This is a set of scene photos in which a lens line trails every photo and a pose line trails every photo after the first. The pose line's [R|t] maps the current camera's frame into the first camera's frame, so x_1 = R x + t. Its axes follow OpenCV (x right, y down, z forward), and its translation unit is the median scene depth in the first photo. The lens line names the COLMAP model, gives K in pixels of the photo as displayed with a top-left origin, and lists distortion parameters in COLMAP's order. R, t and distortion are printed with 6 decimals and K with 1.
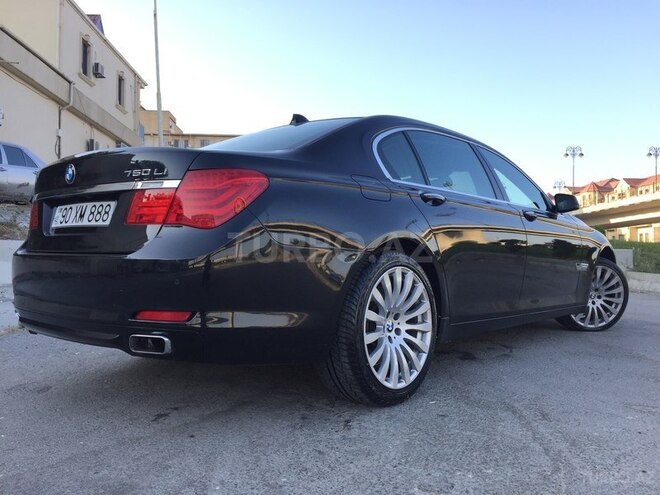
lens RADIAL K [[565.6, 0, 329.7], [0, 565.6, 246.0], [0, 0, 1]] dist [0.066248, -0.083686]
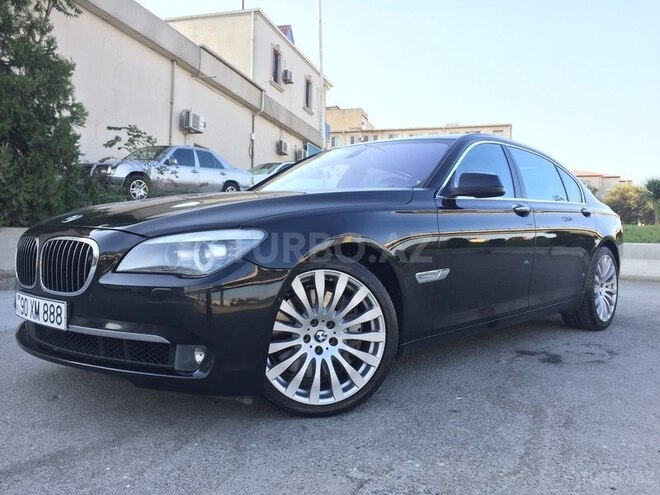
lens RADIAL K [[565.6, 0, 326.8], [0, 565.6, 245.0], [0, 0, 1]] dist [0.066248, -0.083686]
pose [[0.943289, 0.012230, -0.331746, 0.305290], [-0.008569, 0.999885, 0.012496, -0.003446], [0.331861, -0.008945, 0.943286, -0.012674]]
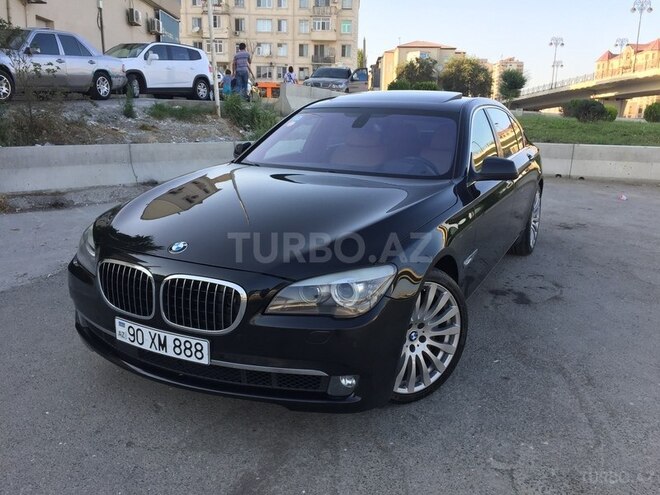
lens RADIAL K [[565.6, 0, 326.6], [0, 565.6, 247.0], [0, 0, 1]] dist [0.066248, -0.083686]
pose [[0.997561, 0.022117, -0.066198, -0.110613], [-0.005668, 0.971003, 0.239000, -0.265502], [0.069565, -0.238042, 0.968760, -0.157515]]
